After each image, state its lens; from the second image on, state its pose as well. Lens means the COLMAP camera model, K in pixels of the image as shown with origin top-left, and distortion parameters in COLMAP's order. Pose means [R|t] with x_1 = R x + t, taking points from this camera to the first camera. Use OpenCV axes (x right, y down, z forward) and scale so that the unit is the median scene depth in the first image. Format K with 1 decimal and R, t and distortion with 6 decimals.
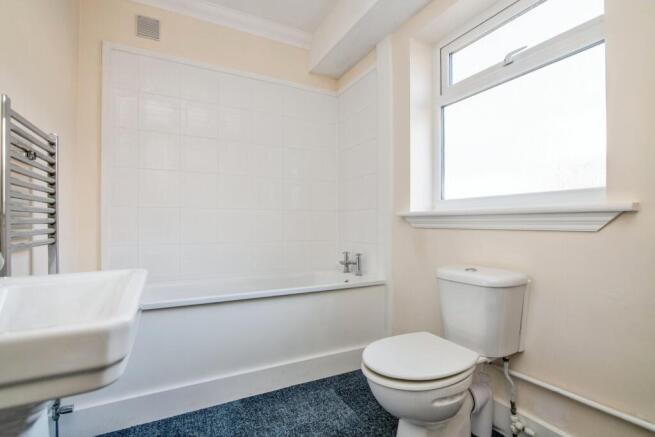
lens RADIAL K [[319.5, 0, 329.0], [0, 319.5, 228.9], [0, 0, 1]] dist [-0.001542, -0.000331]
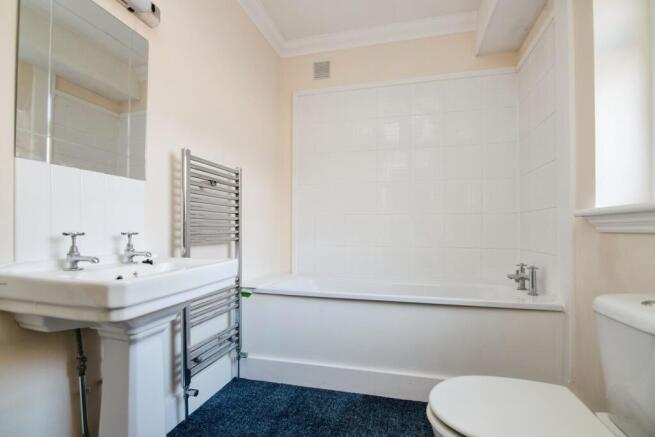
lens RADIAL K [[307.2, 0, 328.7], [0, 307.2, 235.2], [0, 0, 1]] dist [-0.016399, 0.000108]
pose [[0.739255, 0.011666, -0.673324, 0.275483], [-0.013712, 0.999903, 0.002270, 0.007701], [0.673286, 0.007554, 0.739344, 0.154439]]
